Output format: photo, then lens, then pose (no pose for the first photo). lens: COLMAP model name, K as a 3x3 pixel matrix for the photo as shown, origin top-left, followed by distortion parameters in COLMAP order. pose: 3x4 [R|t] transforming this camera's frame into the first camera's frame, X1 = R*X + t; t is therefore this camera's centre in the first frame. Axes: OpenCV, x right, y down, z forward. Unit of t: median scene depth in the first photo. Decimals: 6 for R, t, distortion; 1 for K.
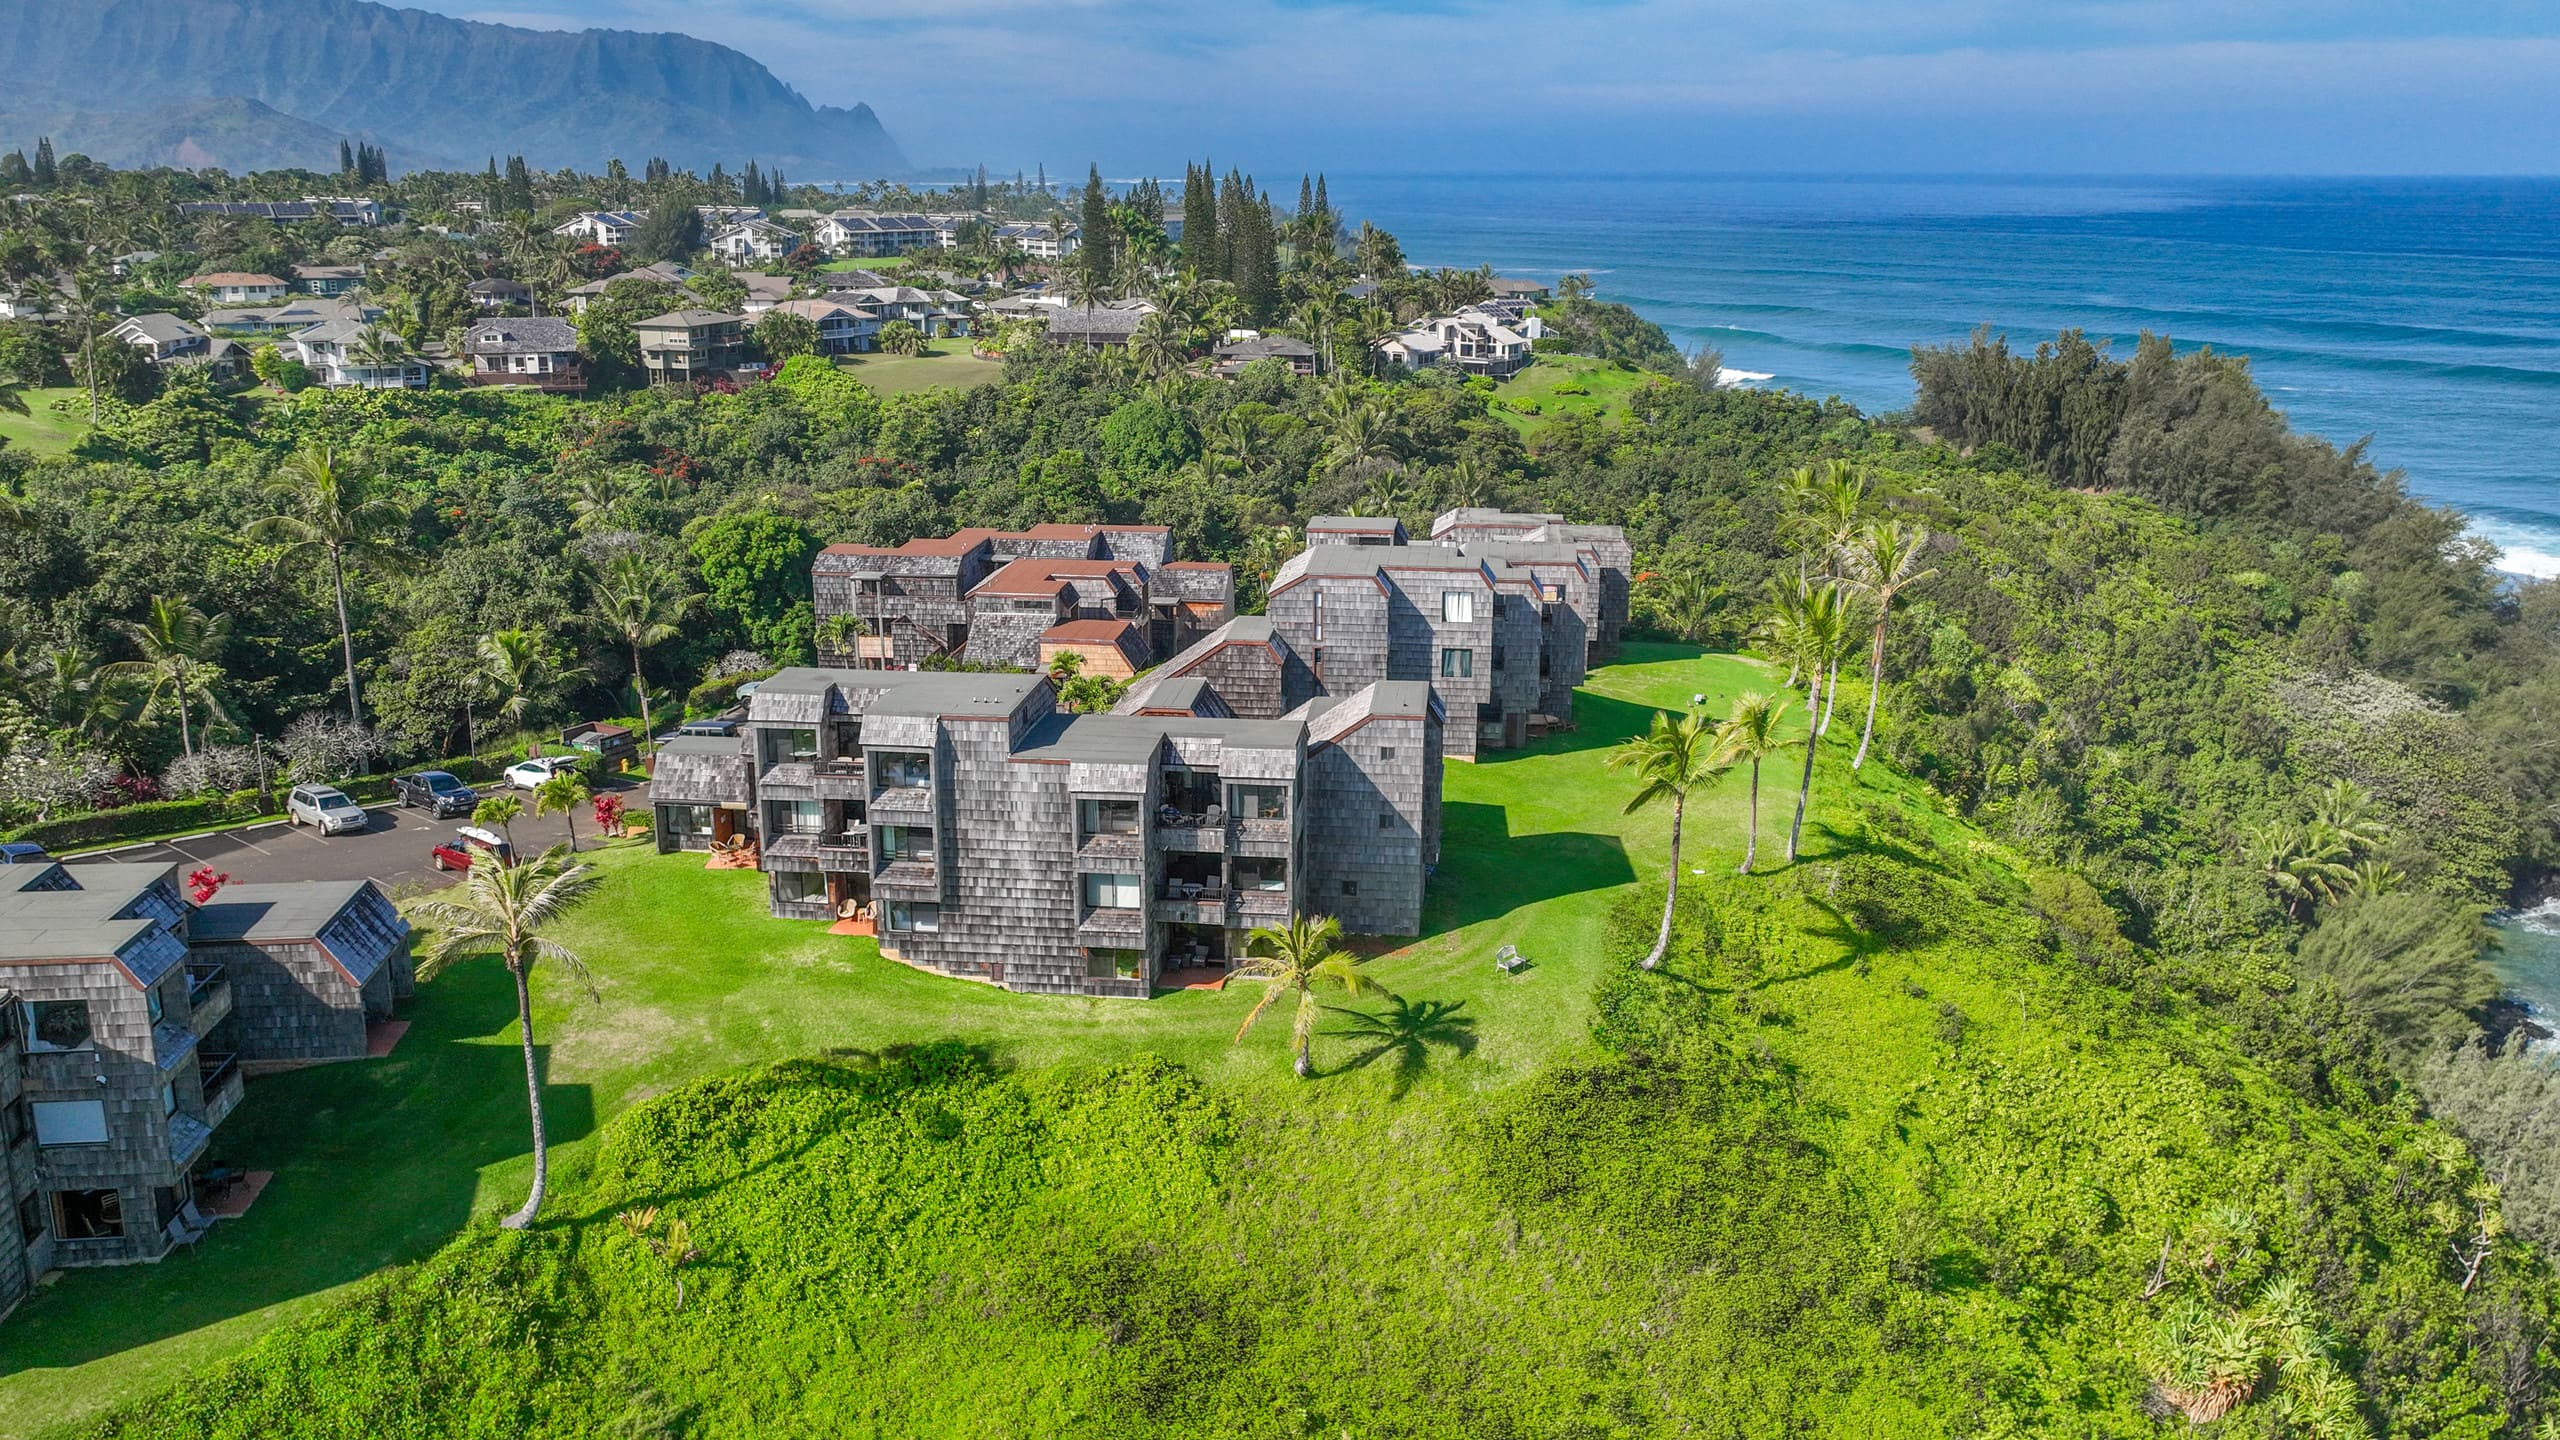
lens RADIAL K [[2017.0, 0, 1280.0], [0, 2017.0, 720.0], [0, 0, 1]] dist [0.007400, -0.005253]
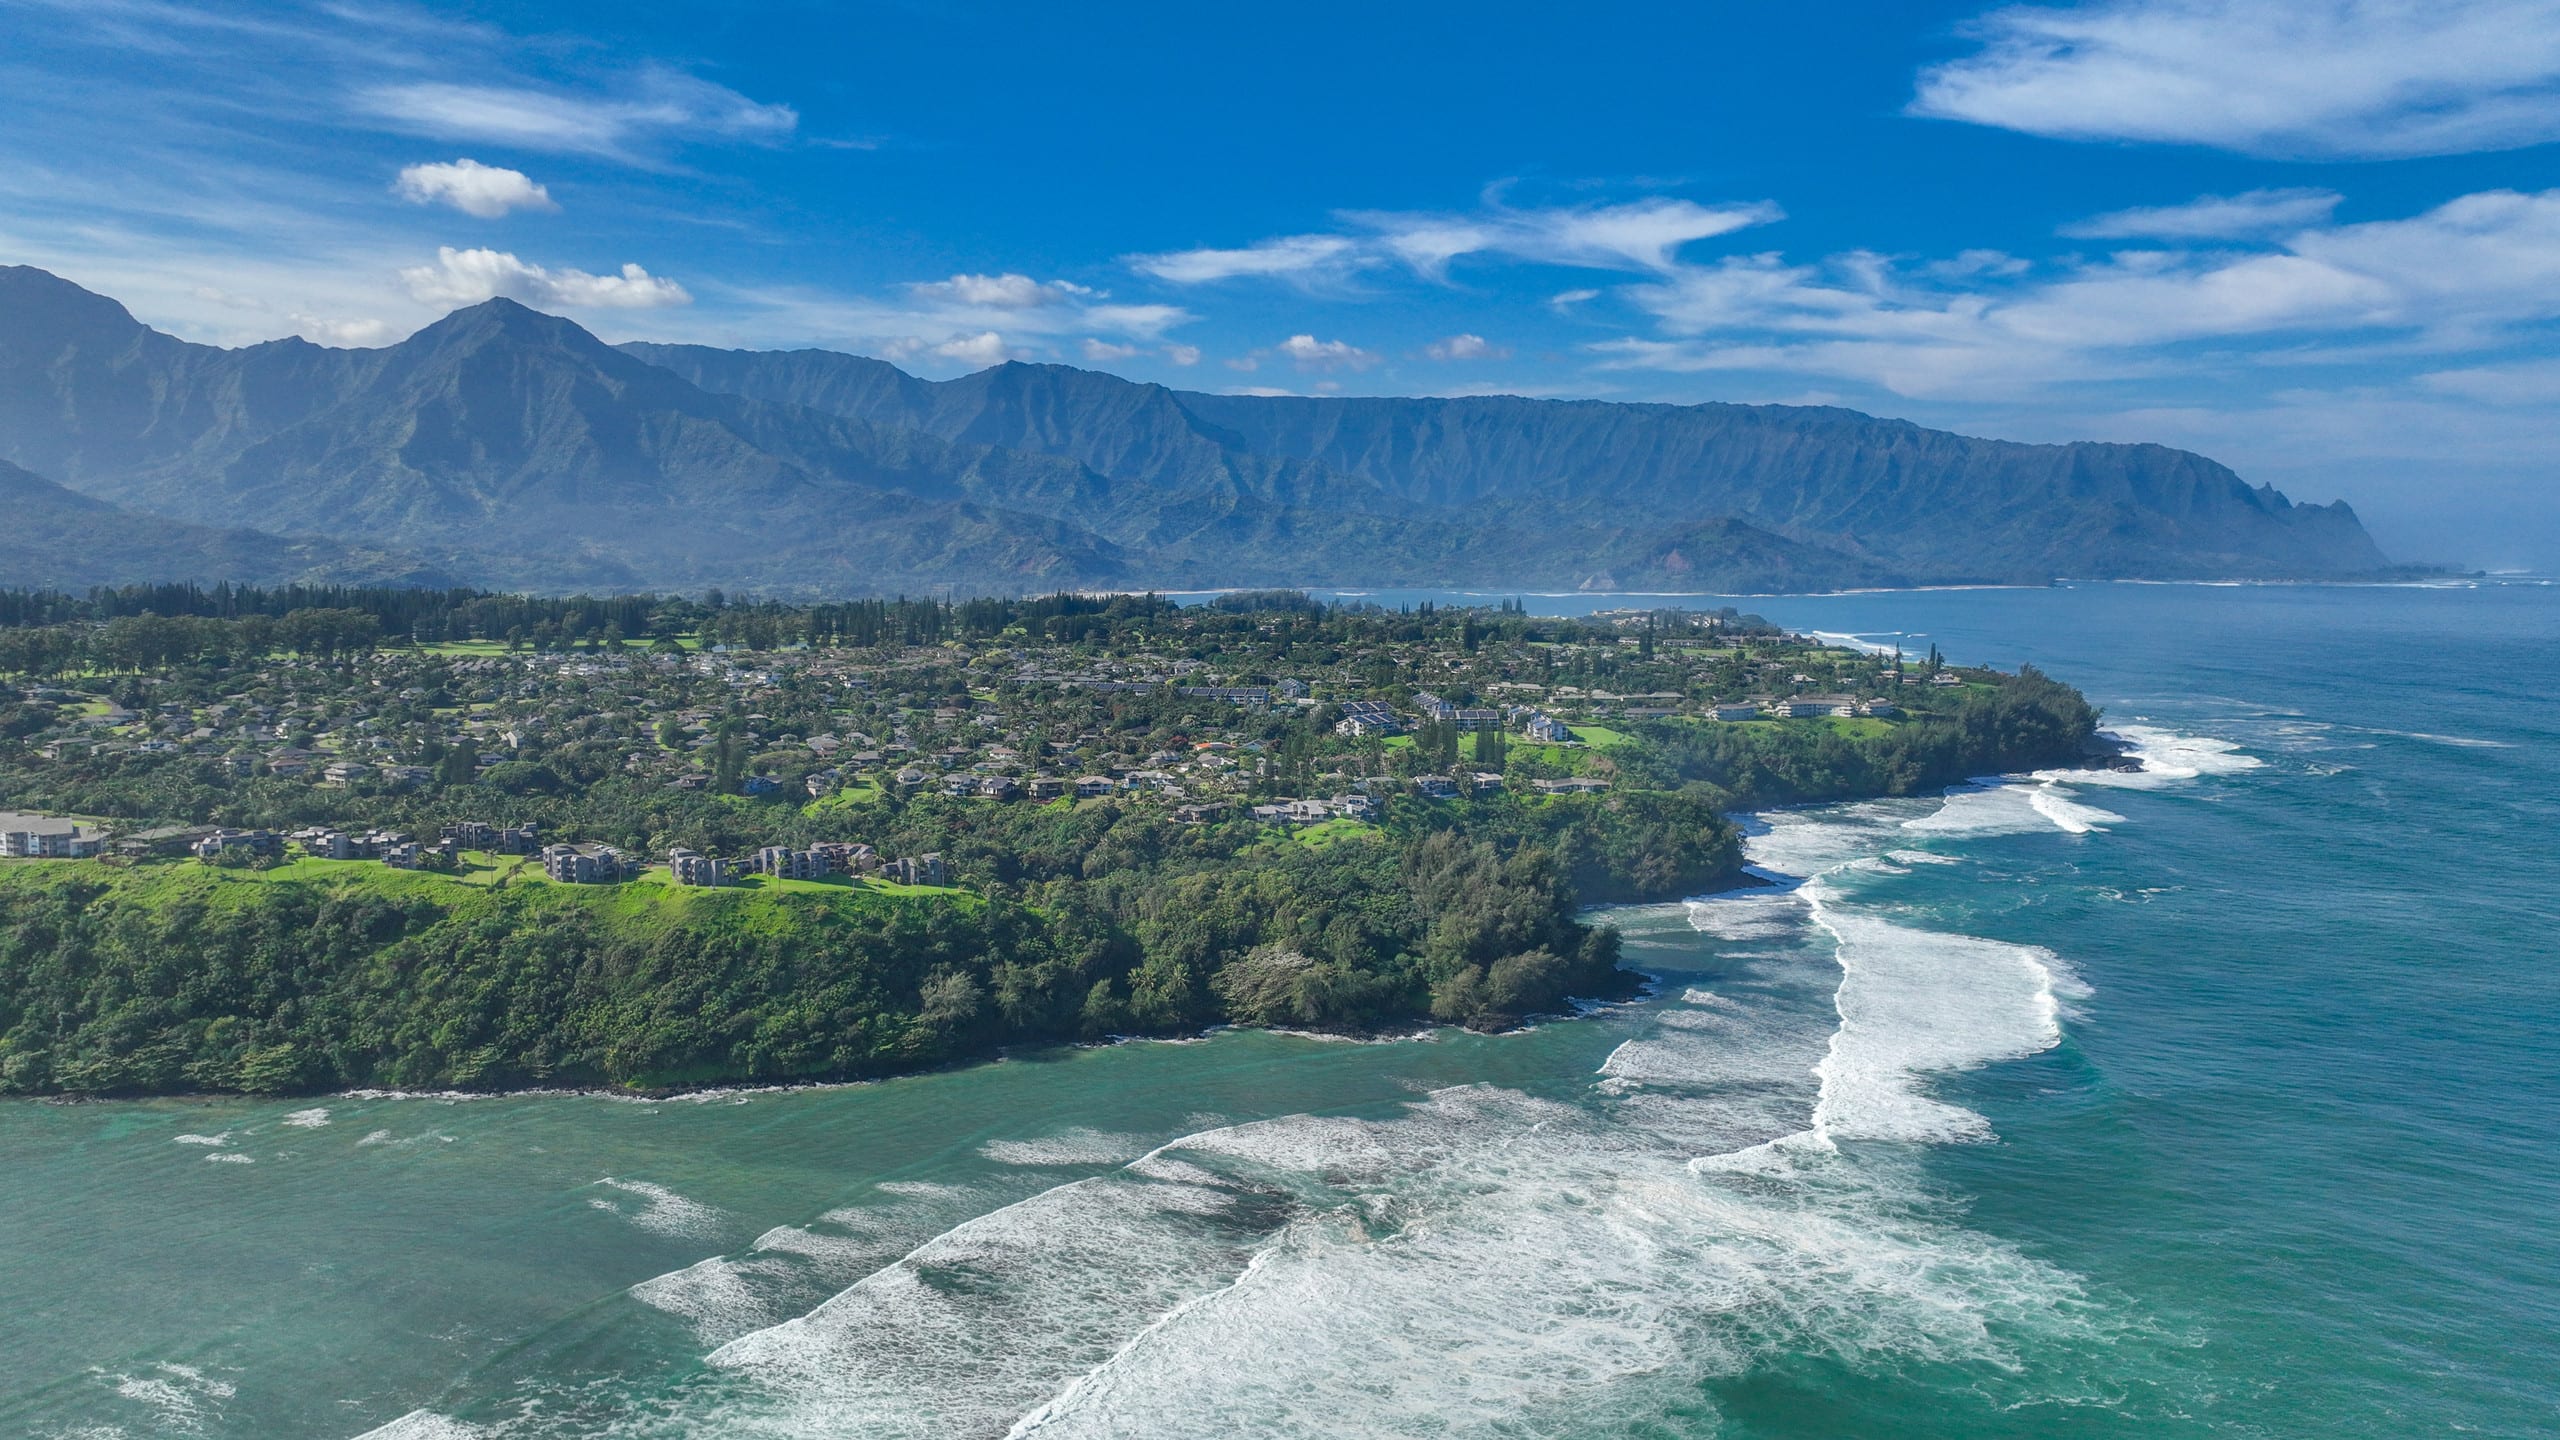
lens RADIAL K [[1864.5, 0, 1280.0], [0, 1864.5, 720.0], [0, 0, 1]] dist [0.006290, 0.005245]
pose [[0.721534, 0.071572, -0.688670, 2.278276], [-0.186942, 0.977840, -0.094238, -0.090481], [0.666665, 0.196738, 0.718925, -1.035614]]
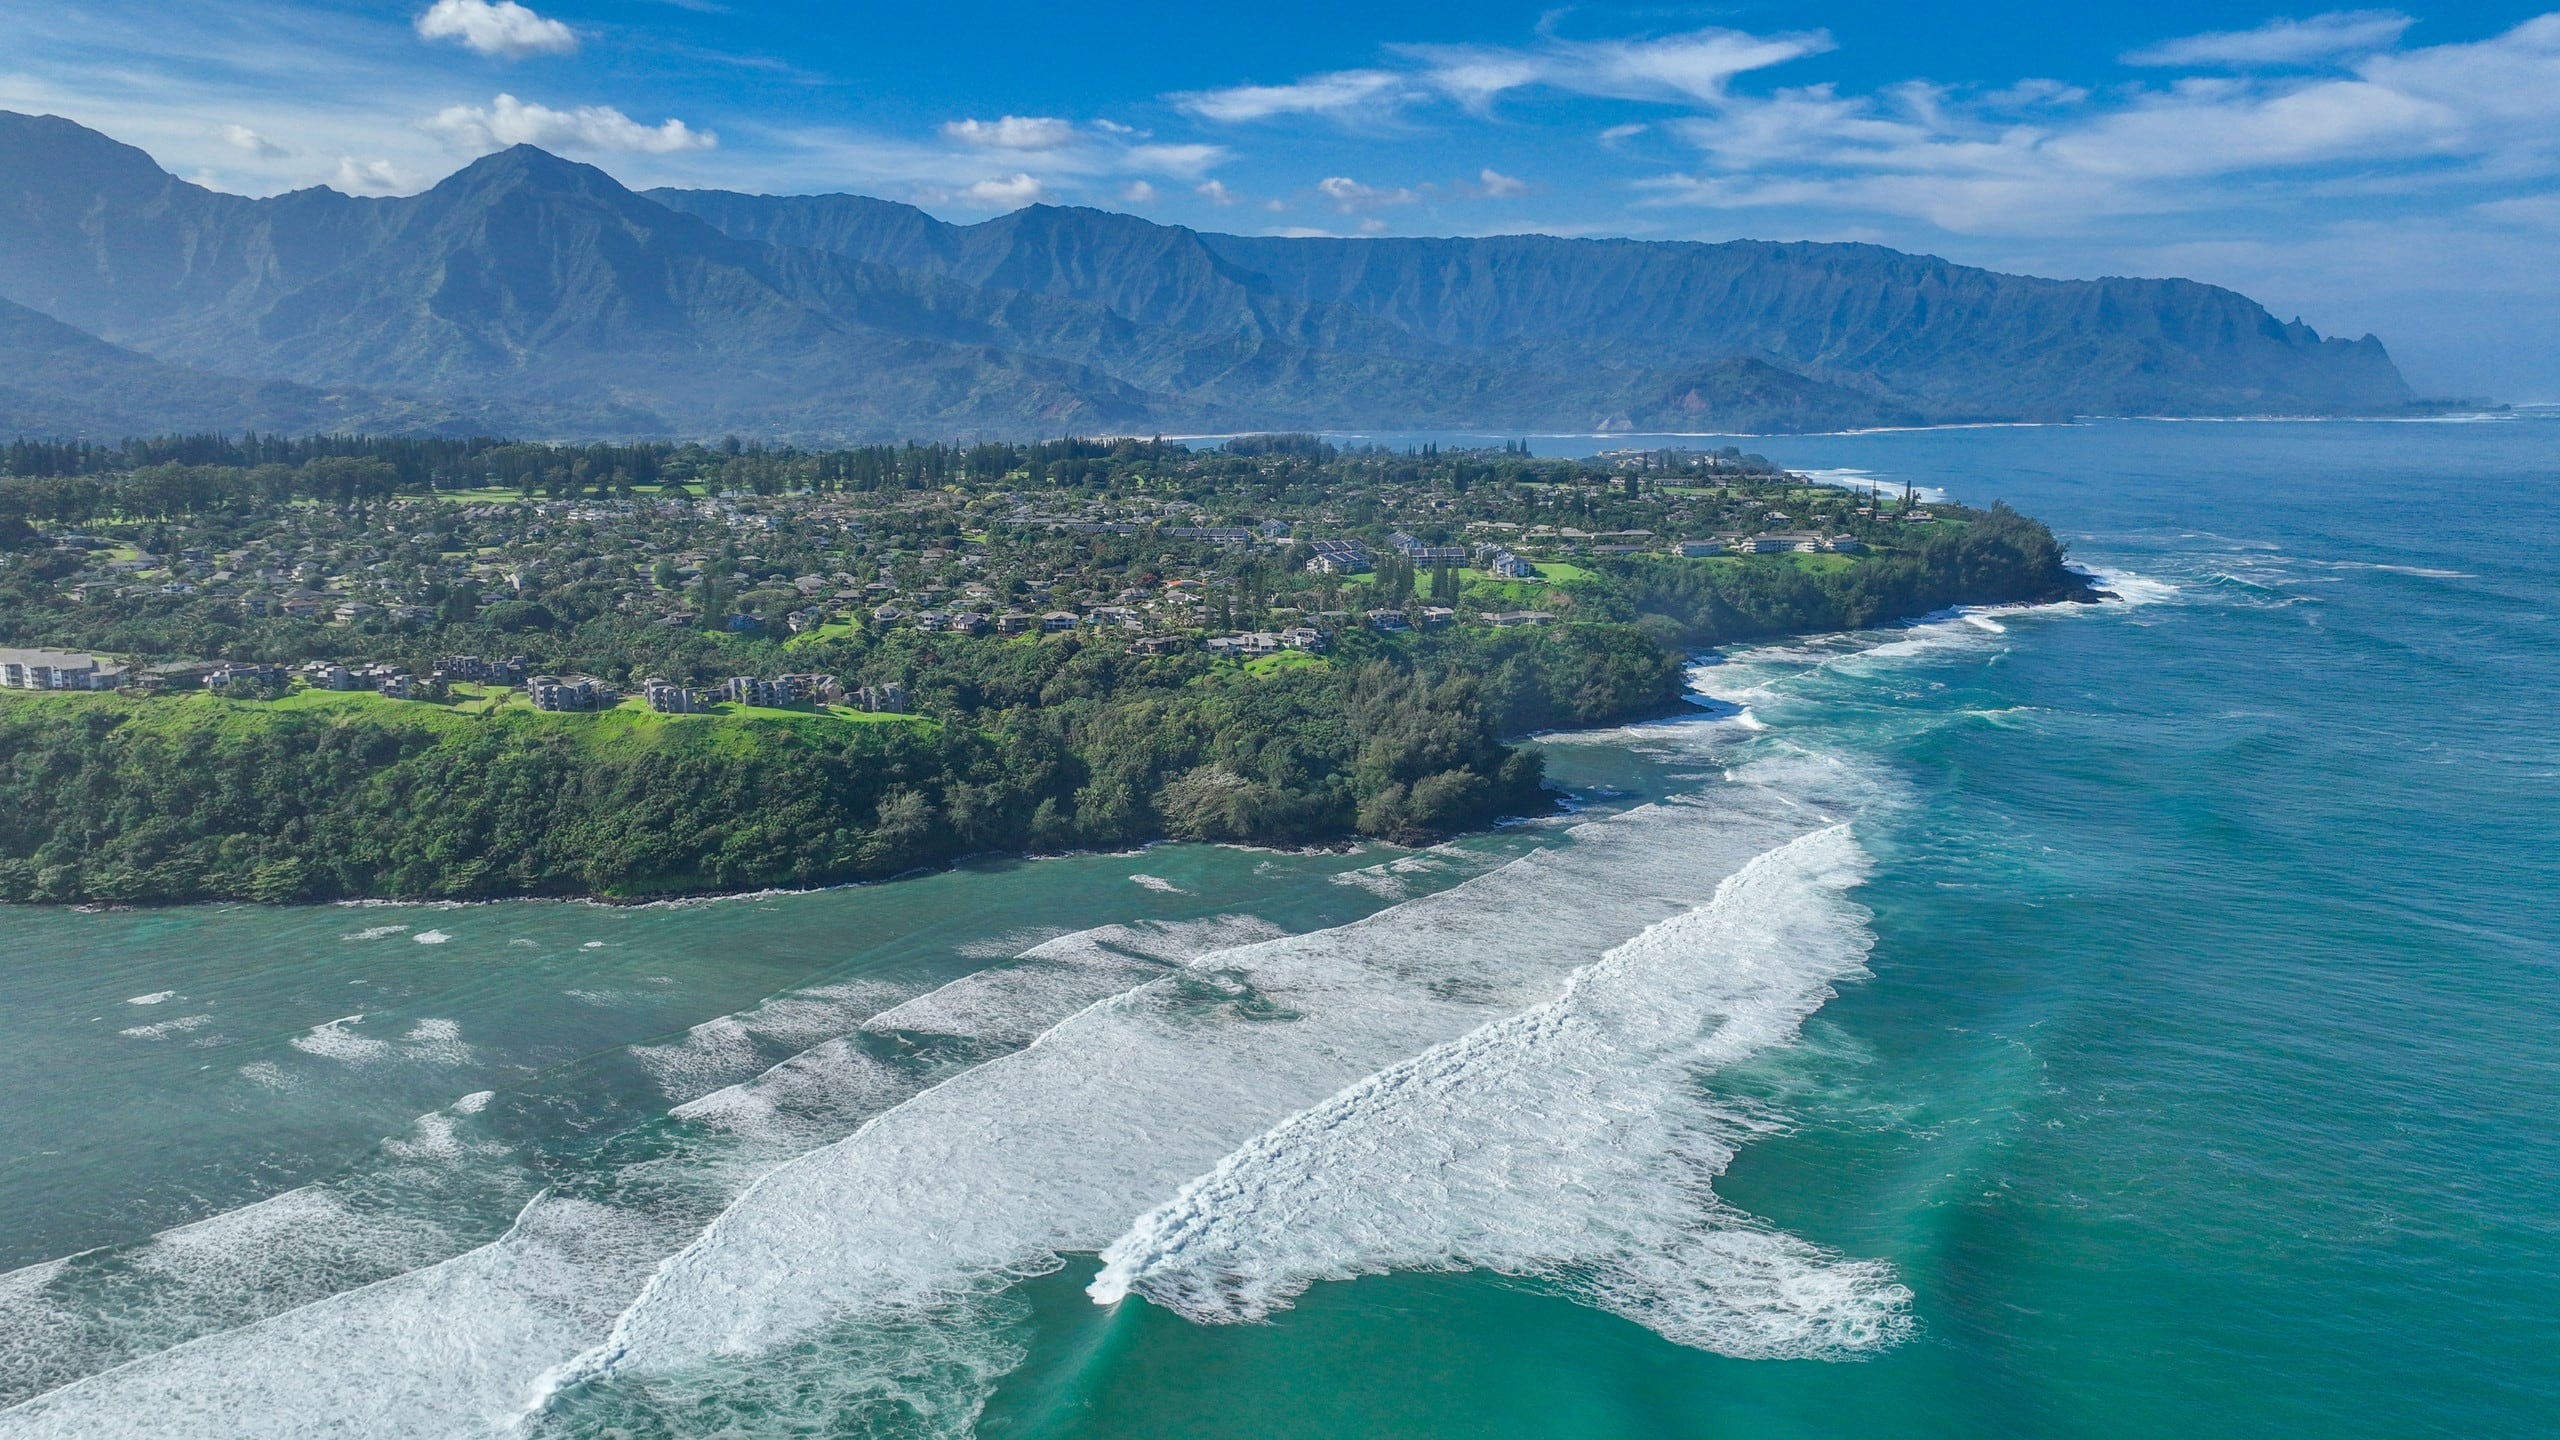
lens RADIAL K [[1840.8, 0, 1291.8], [0, 1840.8, 716.6], [0, 0, 1]] dist [0.006563, 0.004115]
pose [[0.713200, 0.124403, -0.689833, 2.482057], [-0.181708, 0.983296, -0.010537, -0.092749], [0.676999, 0.132863, 0.723892, -1.030135]]
